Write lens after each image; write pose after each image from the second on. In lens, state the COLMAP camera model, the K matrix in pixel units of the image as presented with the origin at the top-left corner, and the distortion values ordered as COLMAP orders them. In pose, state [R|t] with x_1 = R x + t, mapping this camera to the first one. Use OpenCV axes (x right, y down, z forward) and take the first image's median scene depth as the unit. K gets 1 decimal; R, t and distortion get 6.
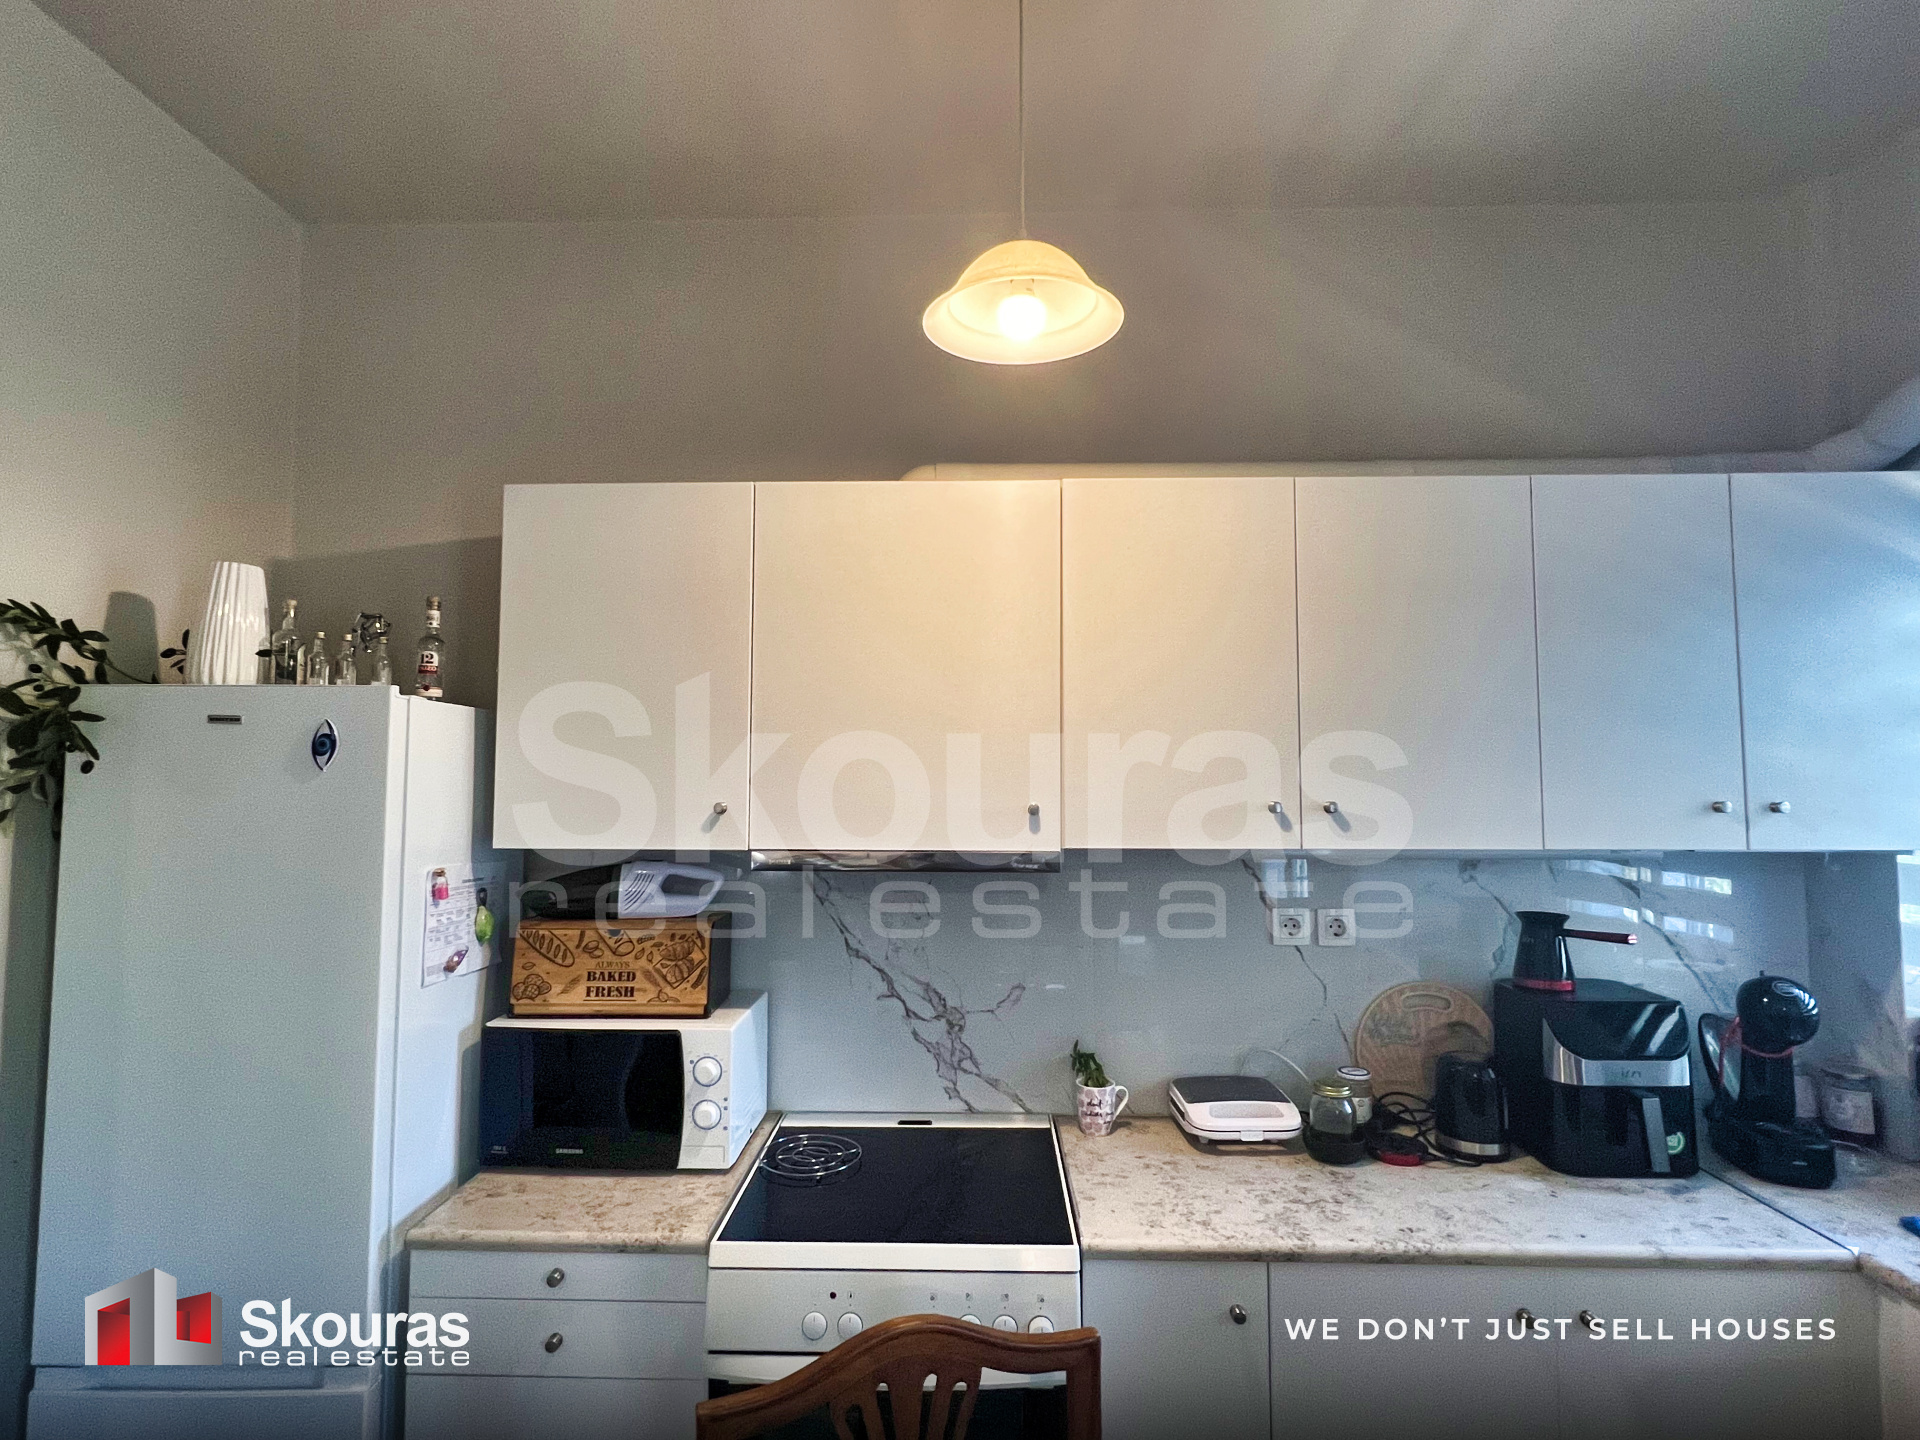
lens RADIAL K [[974.2, 0, 955.4], [0, 974.2, 716.9], [0, 0, 1]] dist [-0.002135, 0.000655]
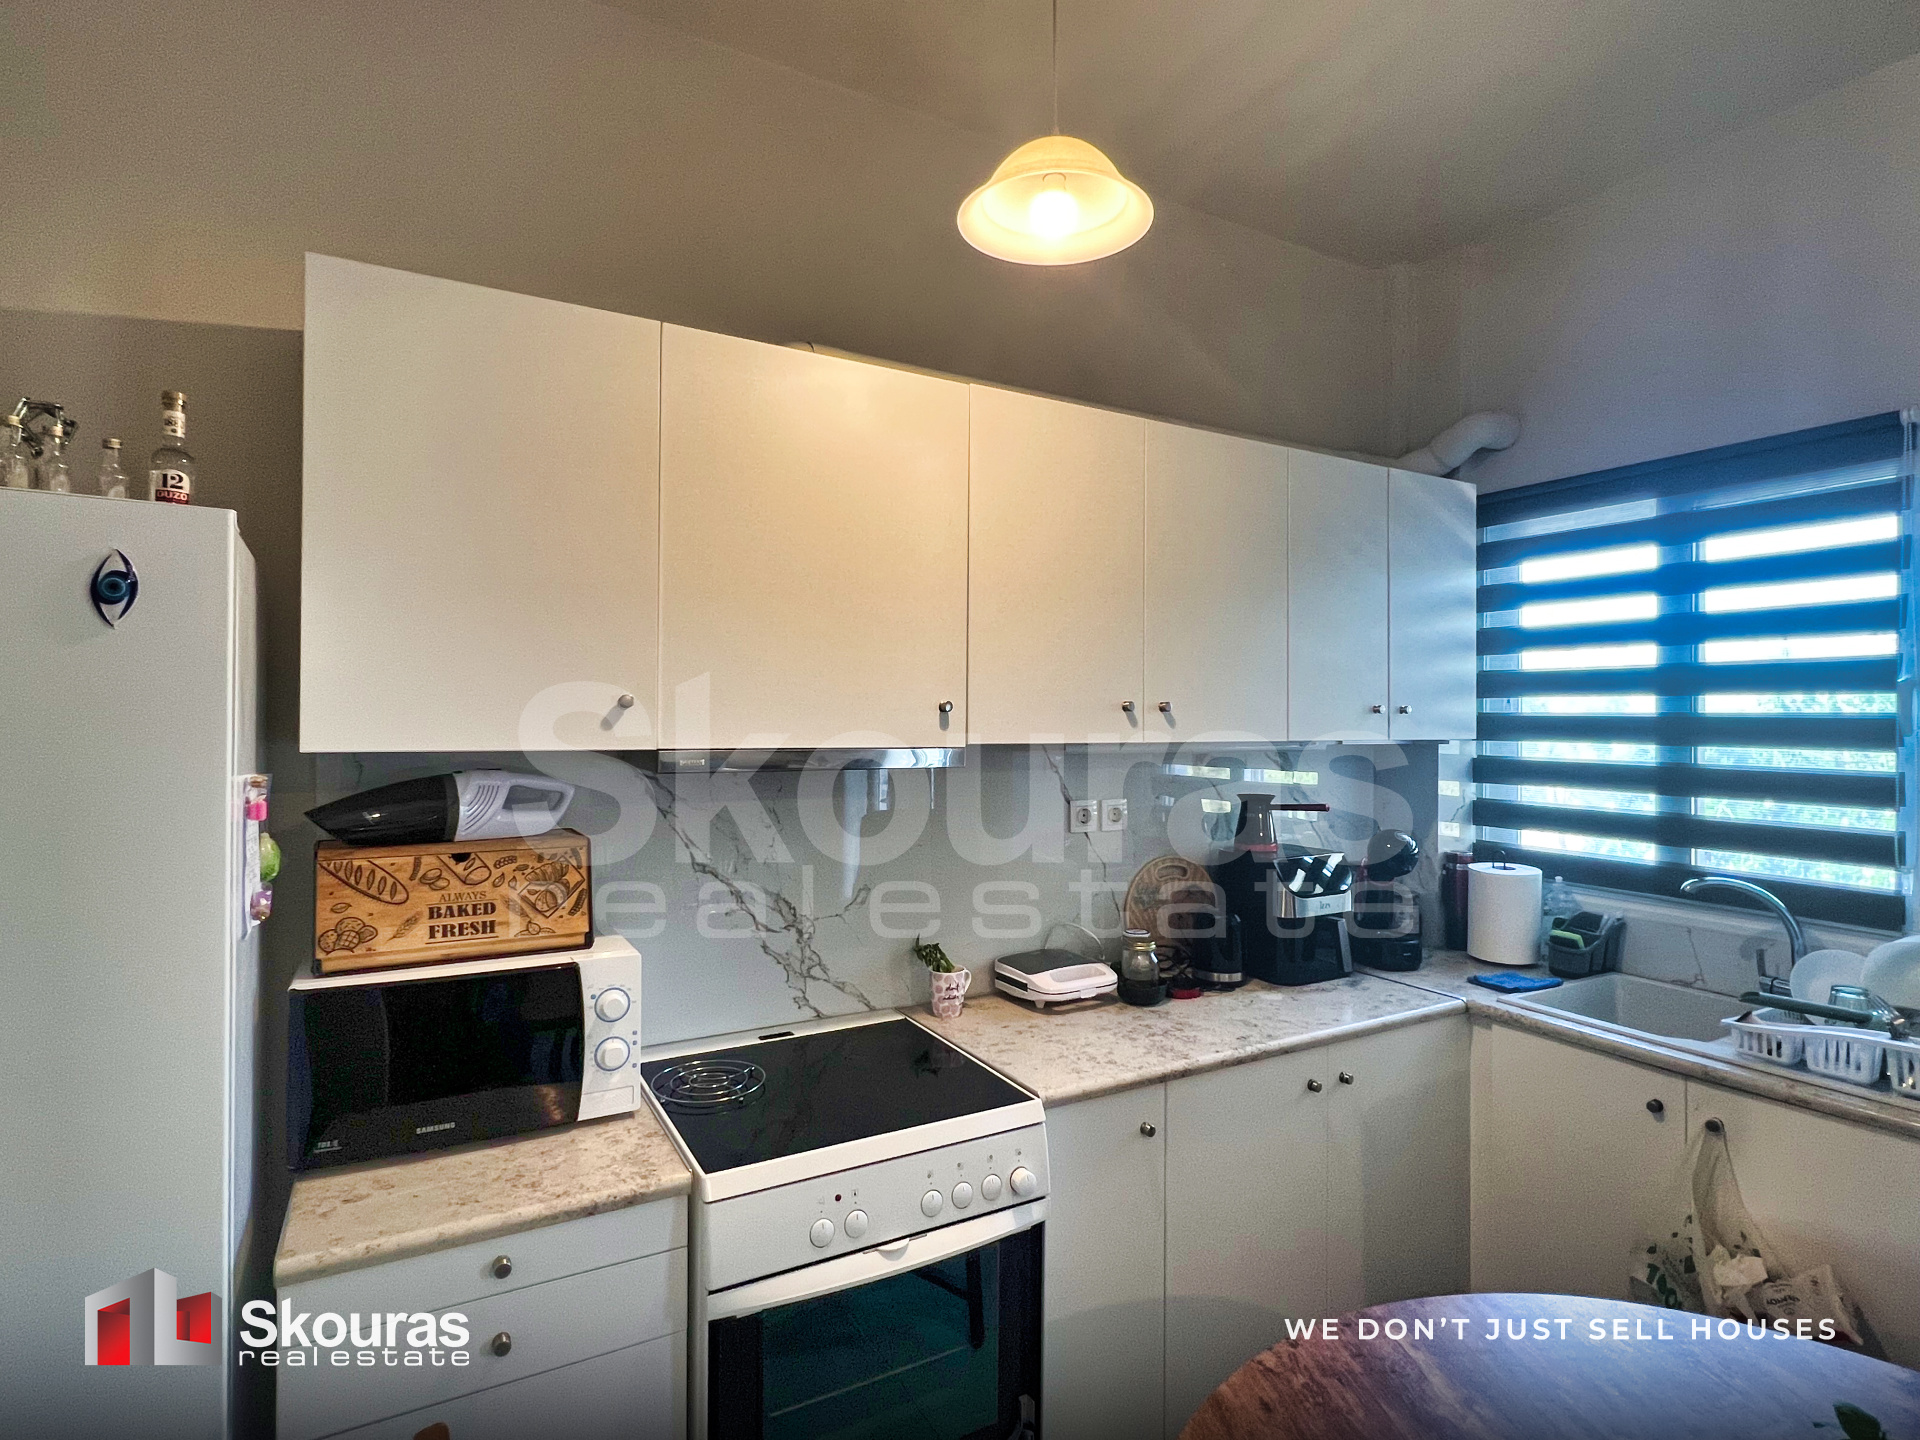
lens RADIAL K [[974.2, 0, 955.4], [0, 974.2, 716.9], [0, 0, 1]] dist [-0.002135, 0.000655]
pose [[0.857146, 0.005374, 0.515046, -0.420691], [-0.035246, 0.998214, 0.048240, 0.054158], [-0.513867, -0.059502, 0.855804, 0.114157]]
